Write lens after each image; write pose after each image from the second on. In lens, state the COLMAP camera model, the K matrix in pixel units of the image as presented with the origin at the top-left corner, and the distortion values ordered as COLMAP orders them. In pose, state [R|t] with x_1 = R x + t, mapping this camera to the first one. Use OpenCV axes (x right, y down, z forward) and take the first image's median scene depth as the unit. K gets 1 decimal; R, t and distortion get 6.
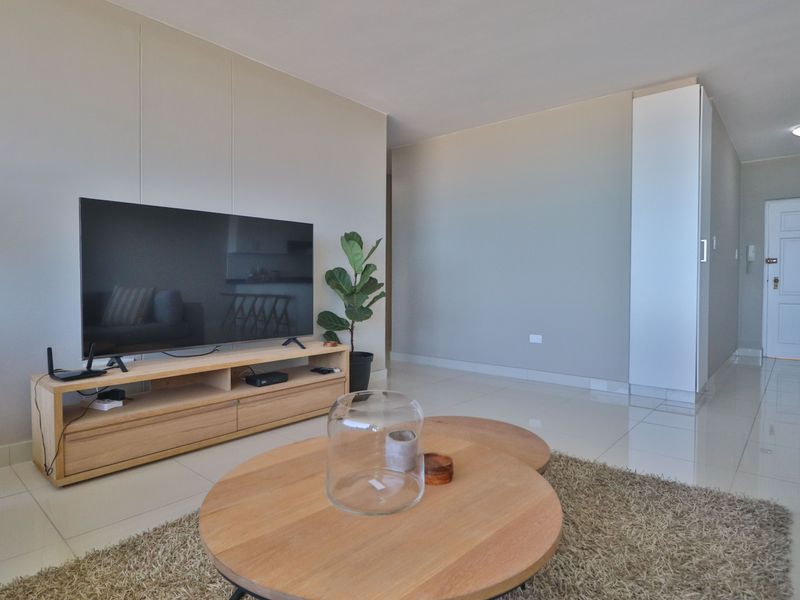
lens RADIAL K [[461.2, 0, 406.2], [0, 461.2, 297.2], [0, 0, 1]] dist [-0.015368, -0.000920]
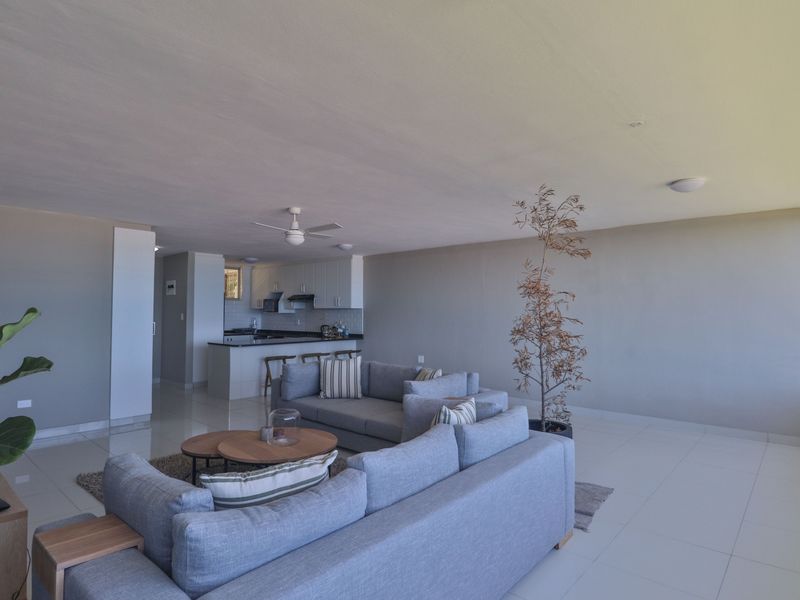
lens RADIAL K [[461.2, 0, 406.2], [0, 461.2, 297.2], [0, 0, 1]] dist [-0.015368, -0.000920]
pose [[0.014437, 0.026932, 0.999533, -0.988335], [0.029746, 0.999183, -0.027352, -0.134671], [-0.999453, 0.030127, 0.013624, 0.040802]]
